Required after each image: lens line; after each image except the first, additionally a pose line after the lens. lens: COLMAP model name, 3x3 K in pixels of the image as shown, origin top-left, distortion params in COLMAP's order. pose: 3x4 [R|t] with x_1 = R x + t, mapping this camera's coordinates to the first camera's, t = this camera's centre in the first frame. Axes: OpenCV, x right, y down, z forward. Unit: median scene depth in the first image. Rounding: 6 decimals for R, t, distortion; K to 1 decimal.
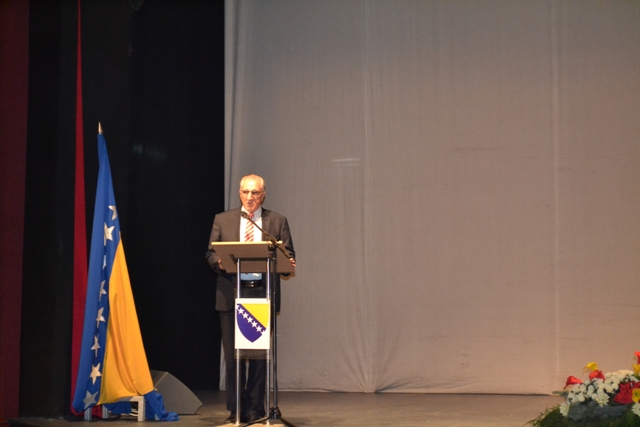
lens RADIAL K [[1427.3, 0, 329.4], [0, 1427.3, 221.8], [0, 0, 1]] dist [0.010187, 0.000000]
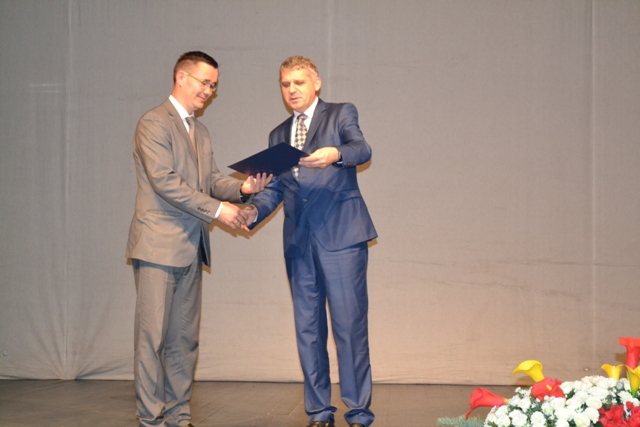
lens RADIAL K [[1554.0, 0, 326.0], [0, 1554.0, 209.8], [0, 0, 1]] dist [0.052169, 0.000000]
pose [[0.981409, 0.019075, 0.190976, 0.004147], [-0.021859, 0.999683, 0.012483, 0.020713], [-0.190677, -0.016426, 0.981515, 0.201194]]
